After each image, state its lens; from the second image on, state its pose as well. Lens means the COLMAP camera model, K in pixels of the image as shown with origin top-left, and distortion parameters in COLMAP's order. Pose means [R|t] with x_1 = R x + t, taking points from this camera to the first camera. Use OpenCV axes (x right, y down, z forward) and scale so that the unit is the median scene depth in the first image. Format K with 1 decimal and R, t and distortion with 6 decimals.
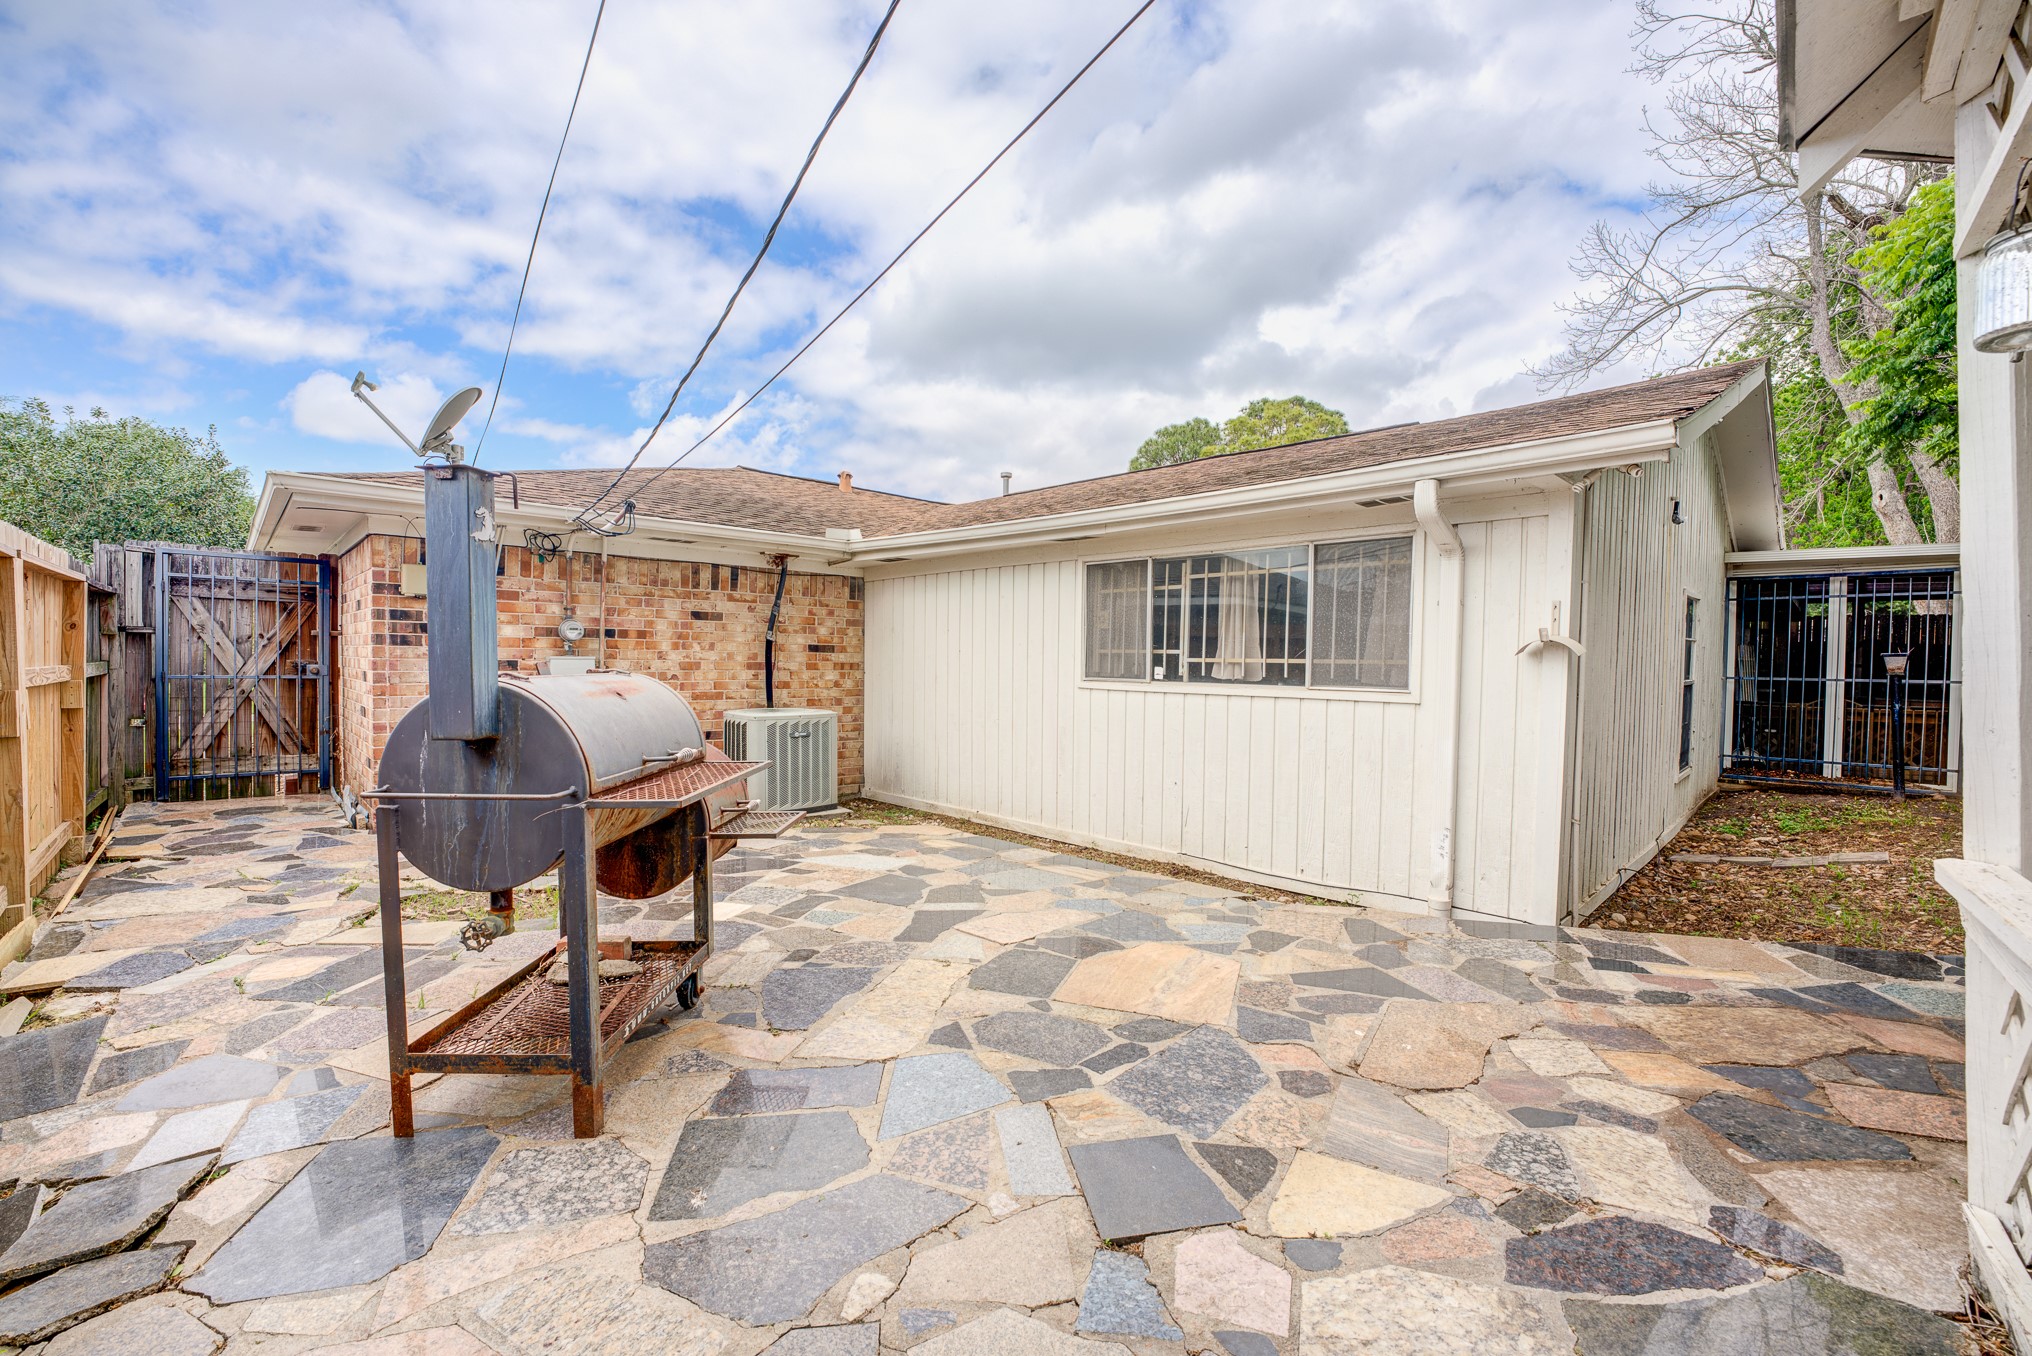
lens RADIAL K [[825.9, 0, 1009.6], [0, 825.9, 688.2], [0, 0, 1]] dist [-0.023837, 0.000547]
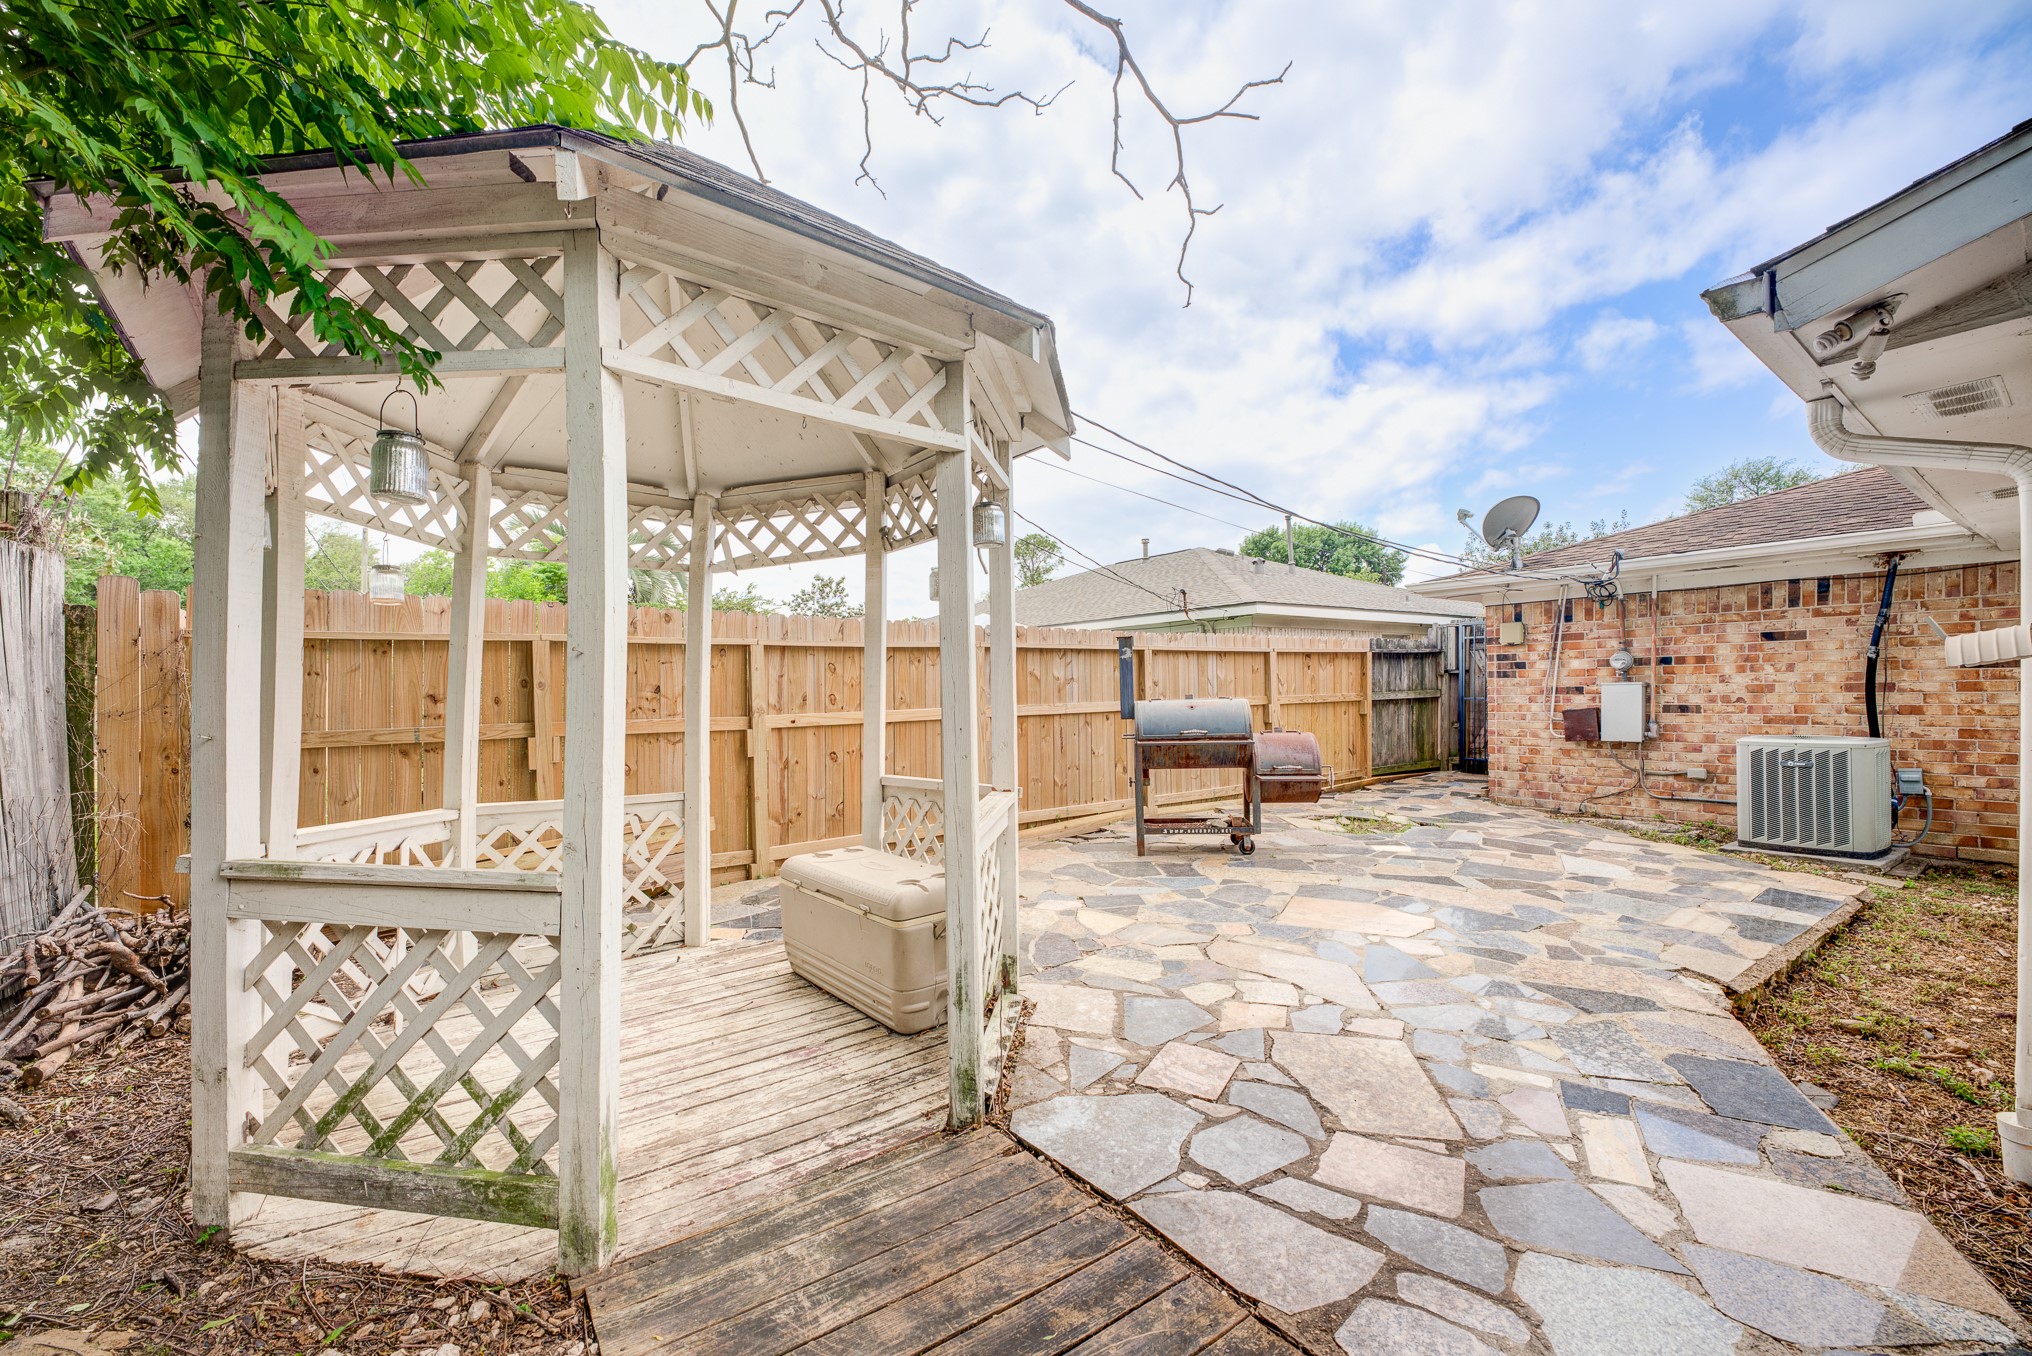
lens RADIAL K [[825.9, 0, 1023.5], [0, 825.9, 676.1], [0, 0, 1]] dist [-0.023837, 0.000547]
pose [[-0.113069, -0.022973, -0.993322, 0.731871], [-0.012998, 0.999681, -0.021640, -0.010765], [0.993502, 0.010465, -0.113331, 0.264697]]
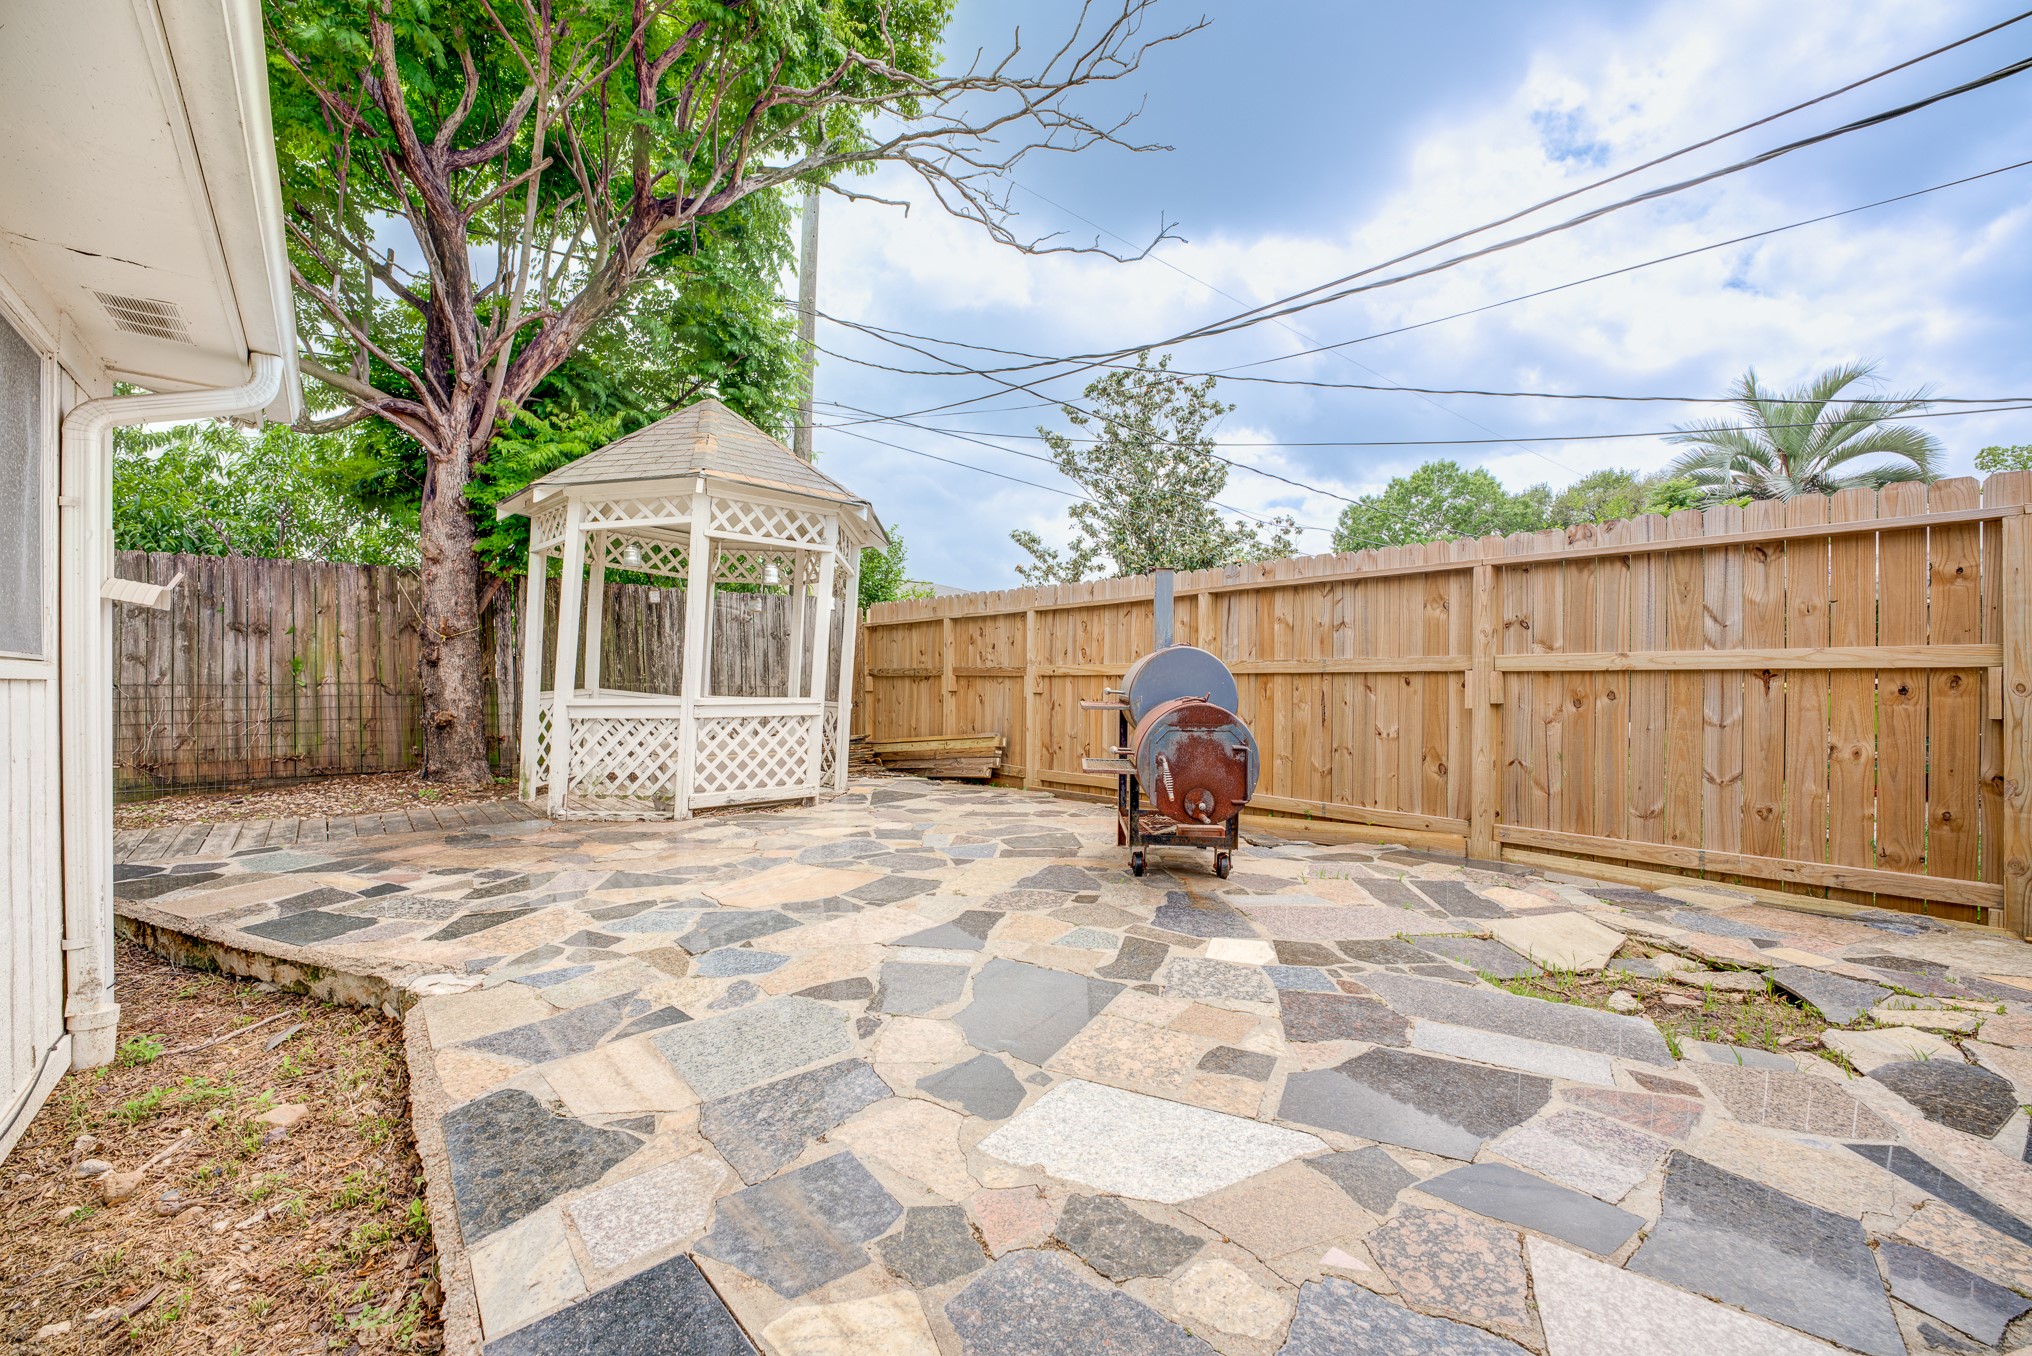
lens RADIAL K [[825.9, 0, 1018.3], [0, 825.9, 677.4], [0, 0, 1]] dist [-0.023837, 0.000547]
pose [[-0.998200, -0.011535, 0.058851, -0.105387], [-0.009693, 0.999457, 0.031489, -0.003104], [-0.059182, 0.030862, -0.997770, 0.988964]]
